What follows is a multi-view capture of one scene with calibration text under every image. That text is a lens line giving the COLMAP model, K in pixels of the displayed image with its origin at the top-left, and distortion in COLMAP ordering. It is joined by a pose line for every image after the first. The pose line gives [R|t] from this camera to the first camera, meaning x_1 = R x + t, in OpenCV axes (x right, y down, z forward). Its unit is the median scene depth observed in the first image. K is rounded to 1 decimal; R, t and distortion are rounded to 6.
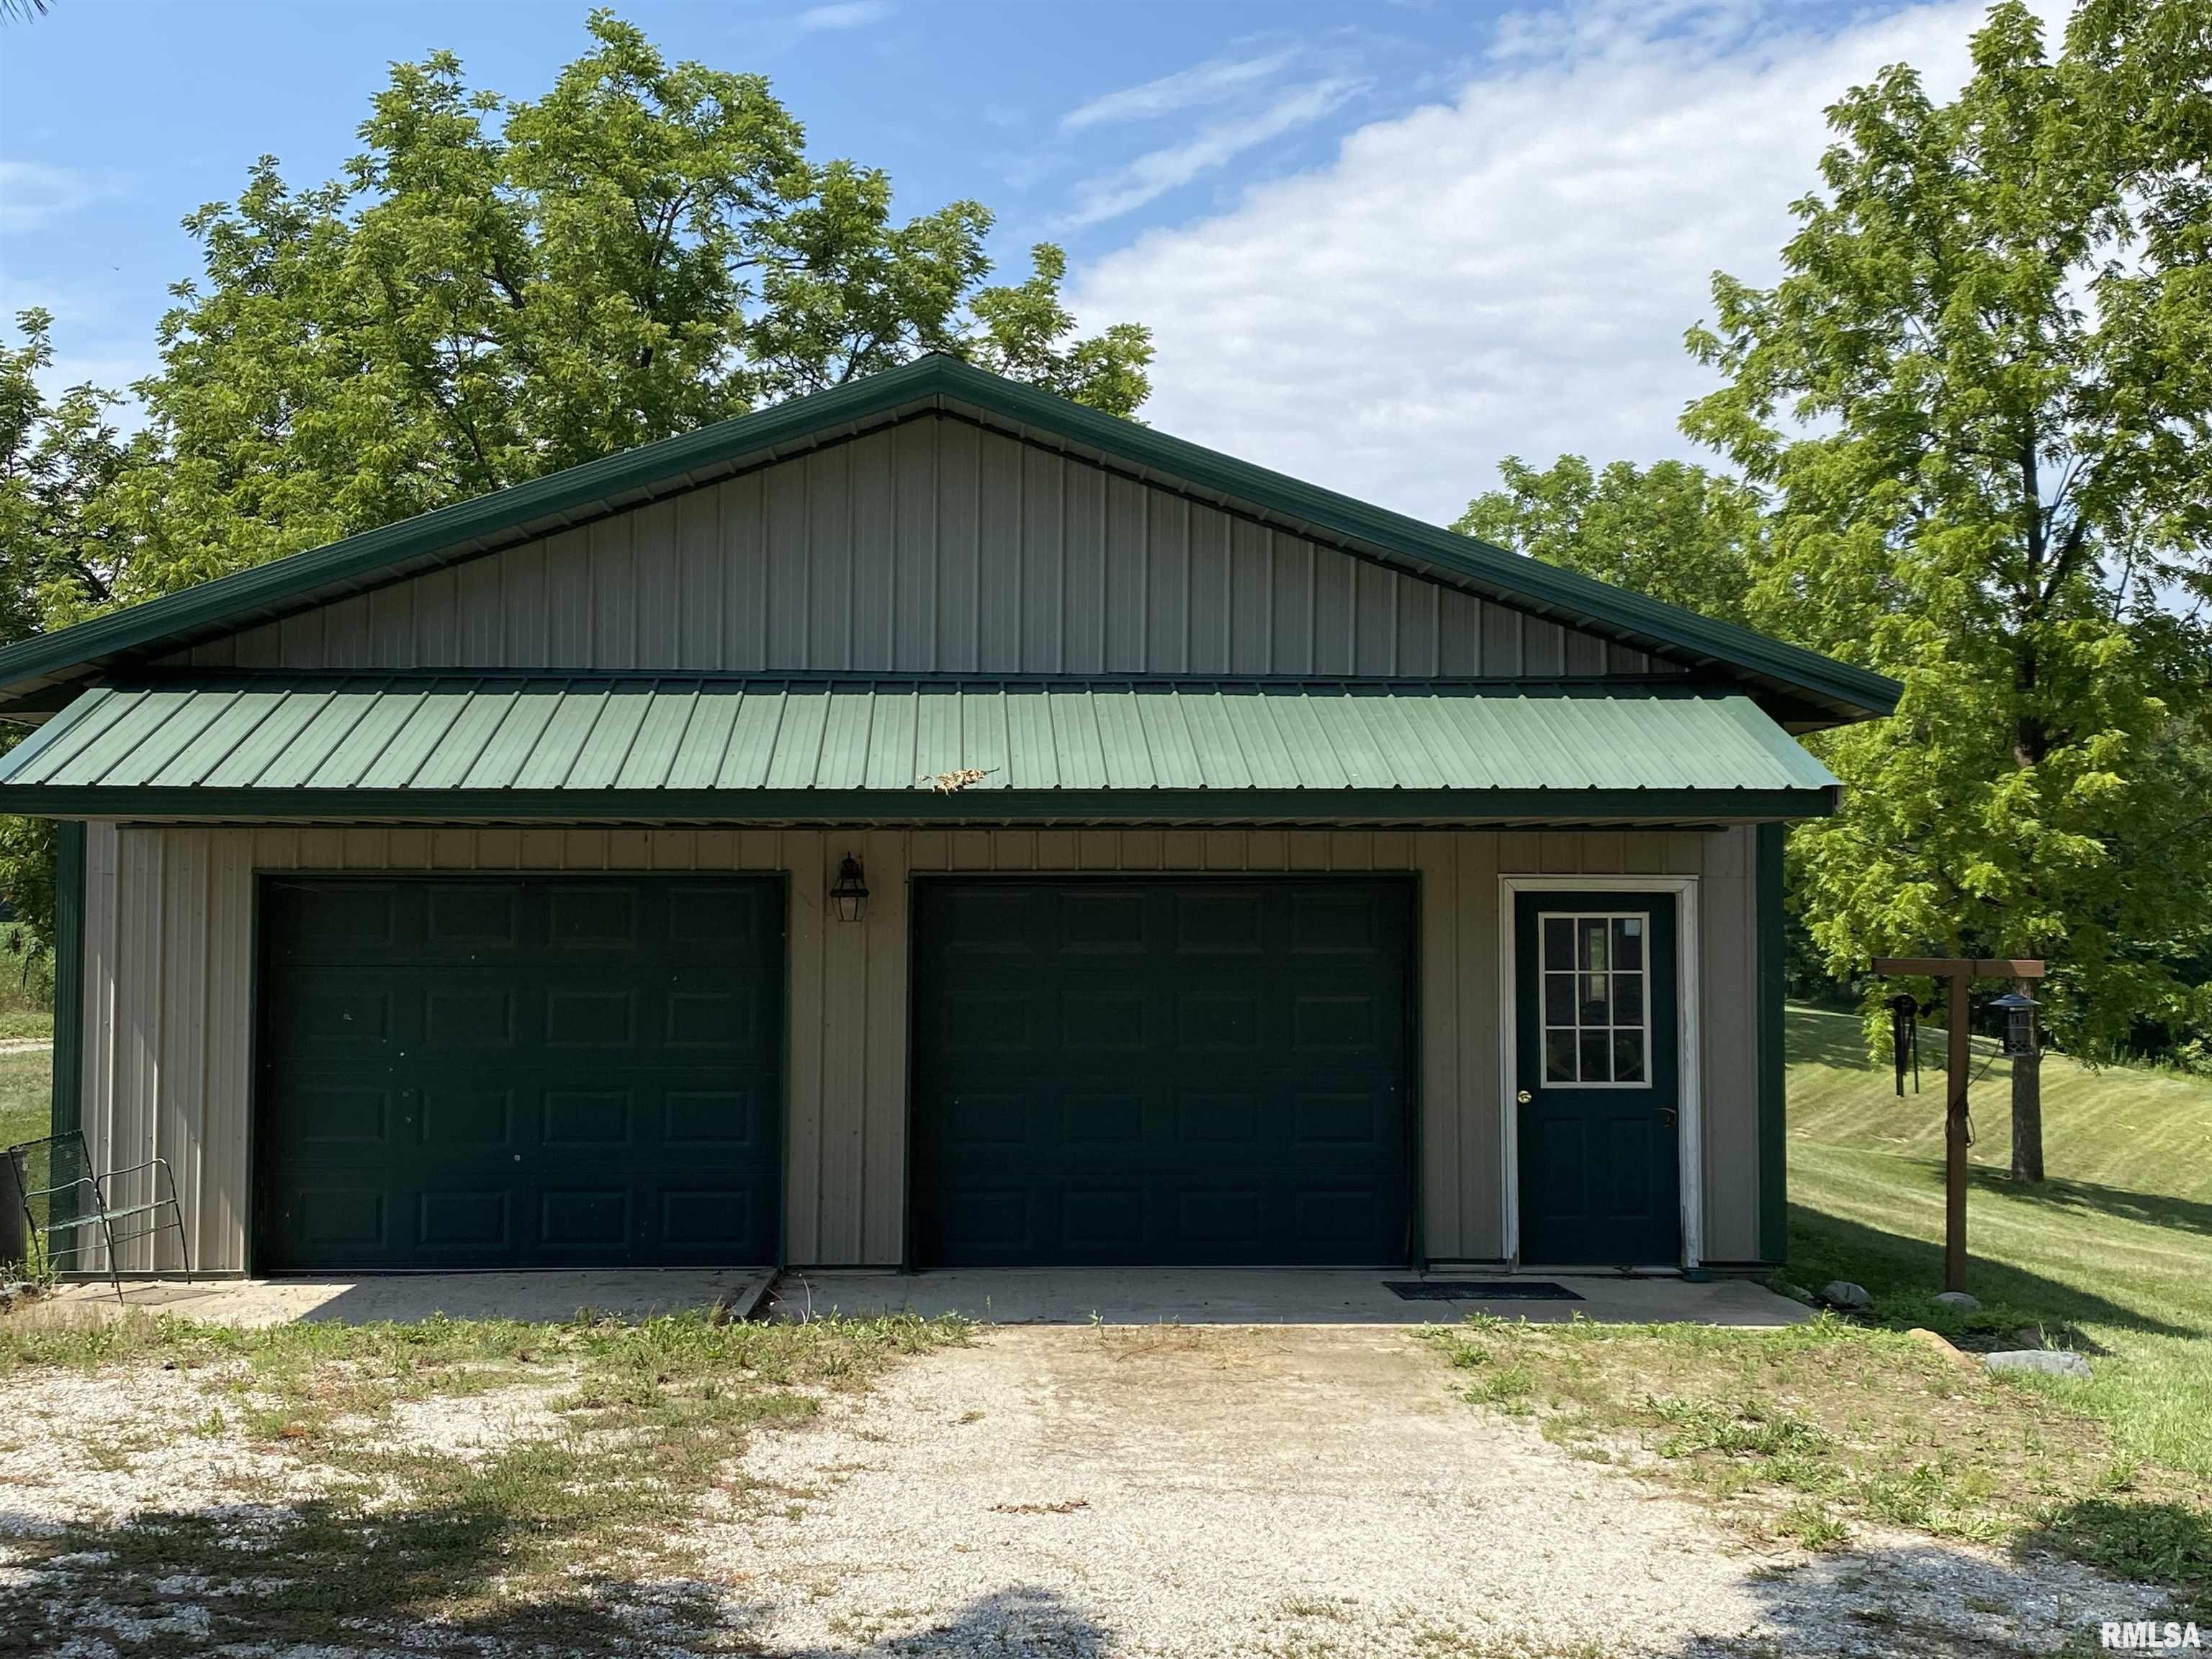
lens RADIAL K [[2592.9, 0, 1106.0], [0, 2592.9, 829.5], [0, 0, 1]] dist [0.004104, 0.000795]
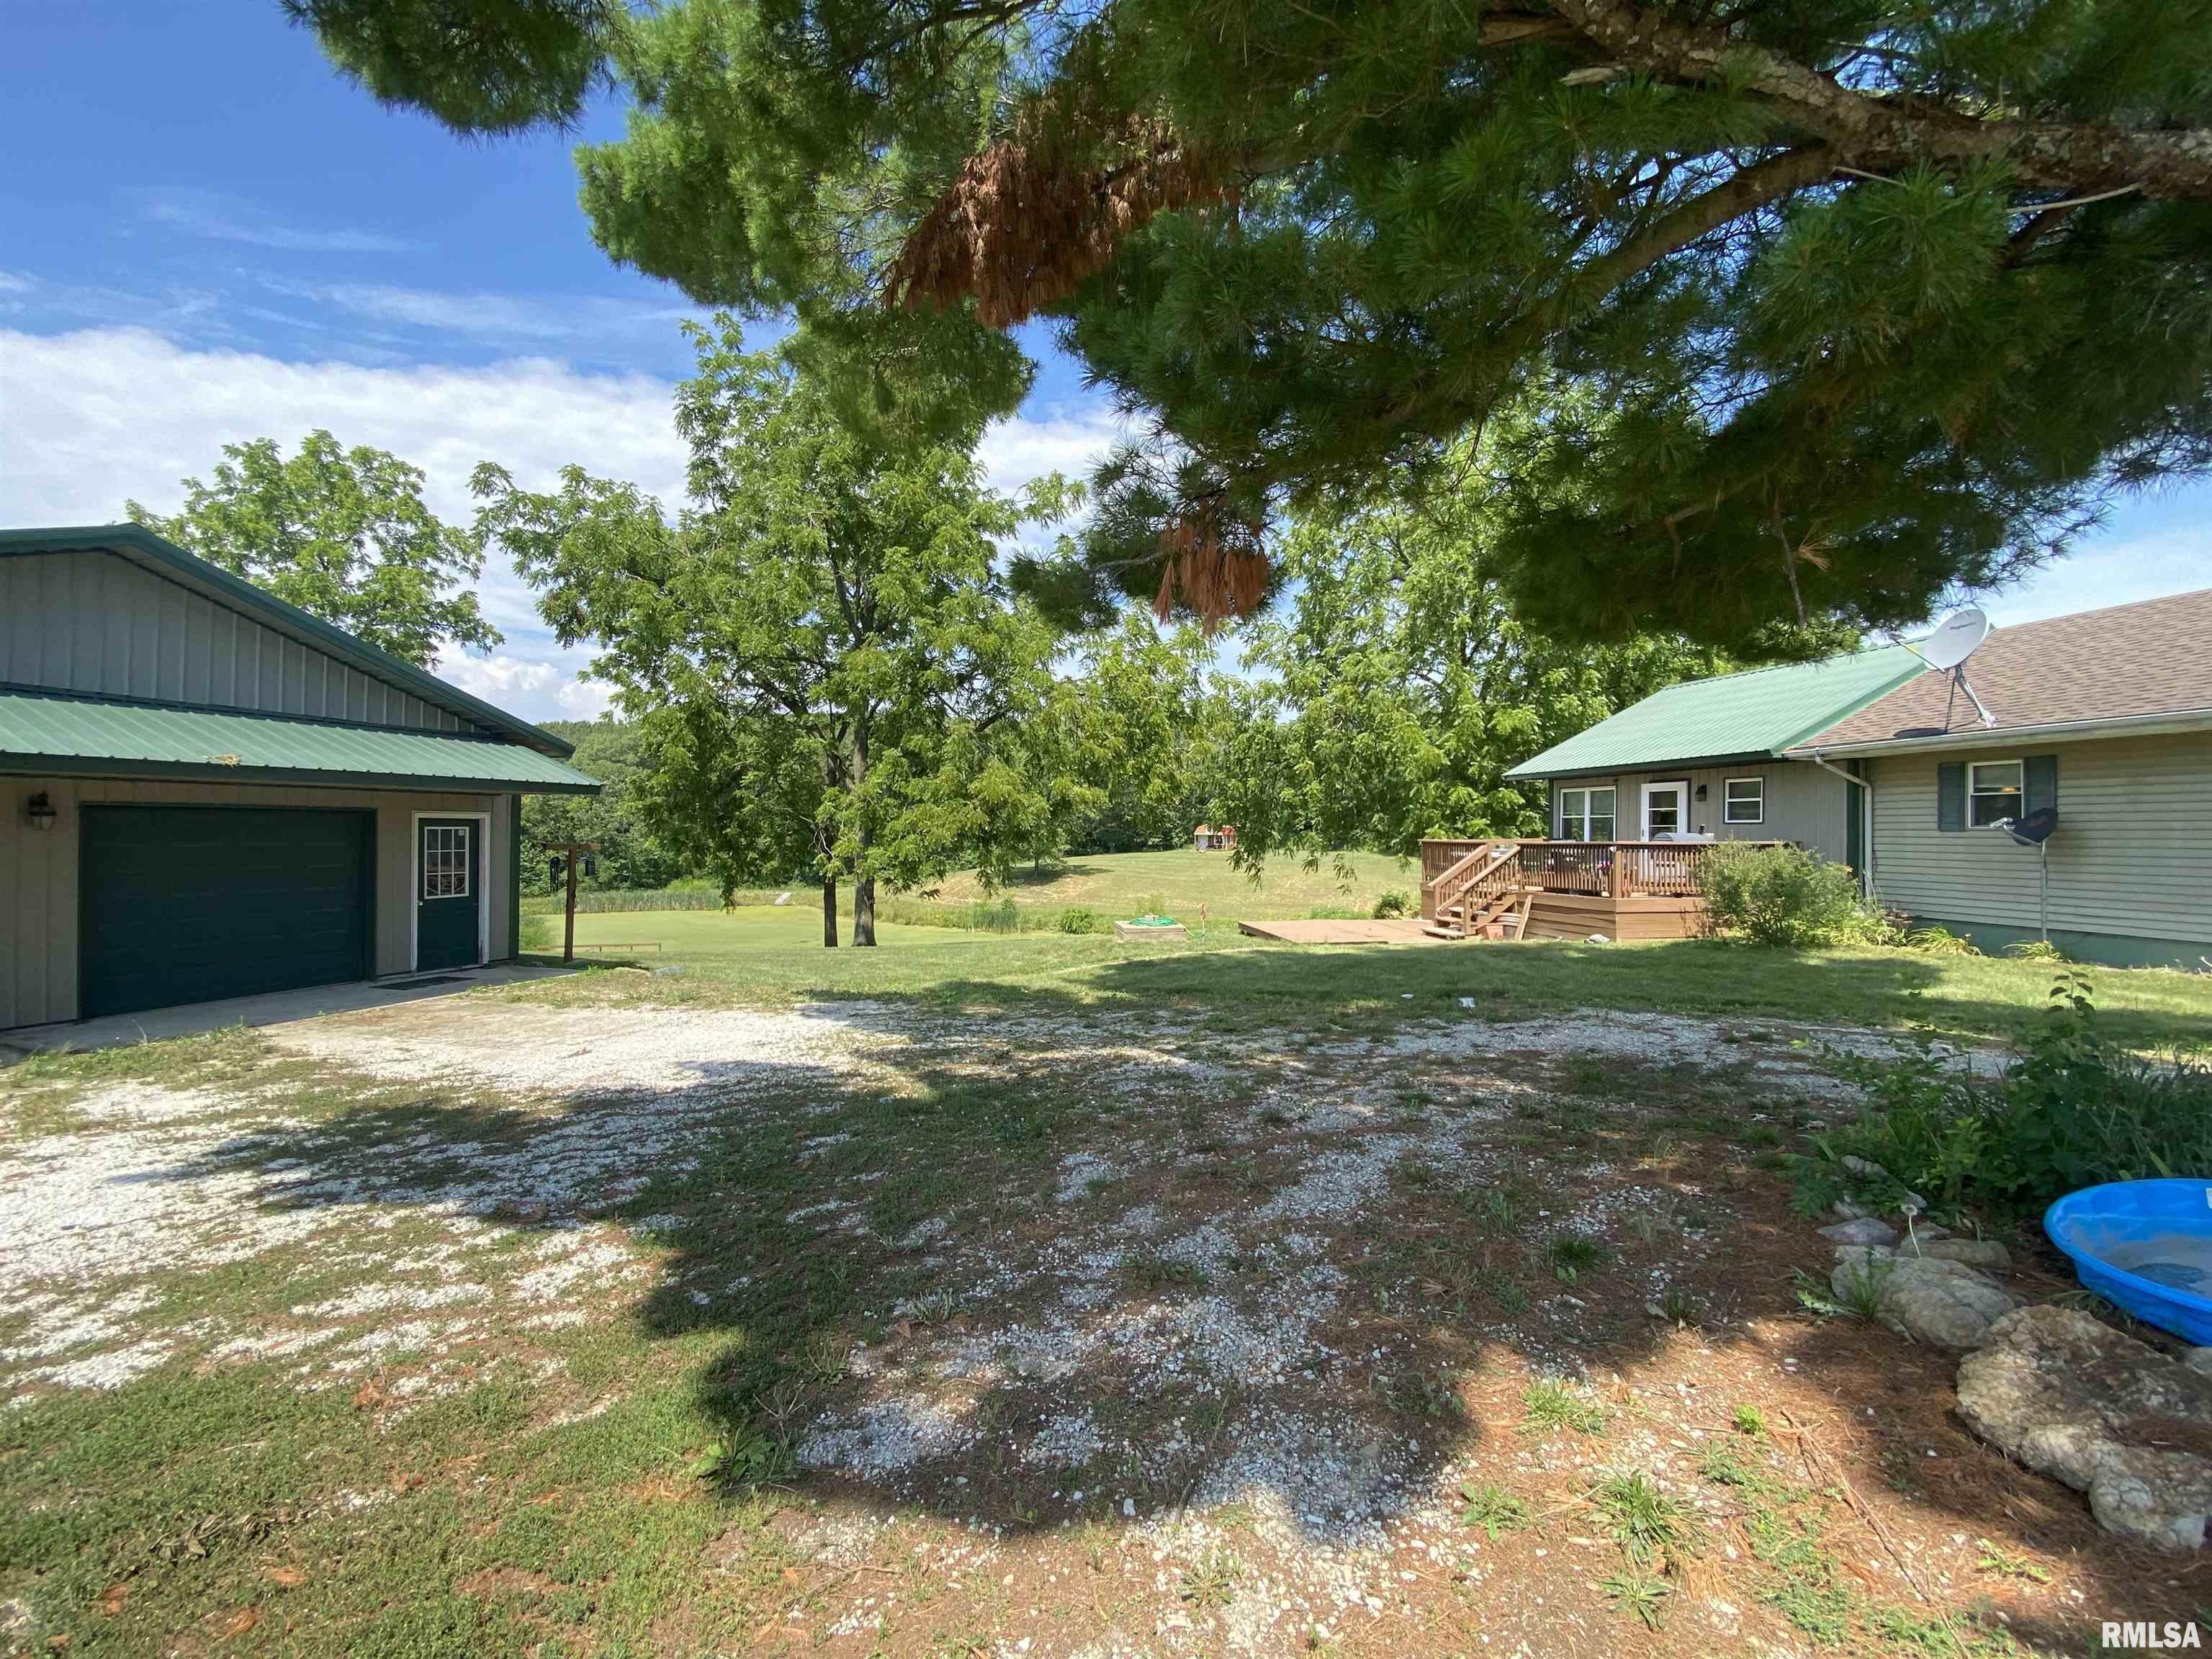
lens RADIAL K [[894.0, 0, 1105.8], [0, 894.0, 824.2], [0, 0, 1]] dist [0.020916, -0.021091]
pose [[0.335722, 0.008810, 0.941920, -0.413822], [-0.045073, 0.998961, 0.006722, -0.004446], [-0.940882, -0.044712, 0.335770, 0.119683]]
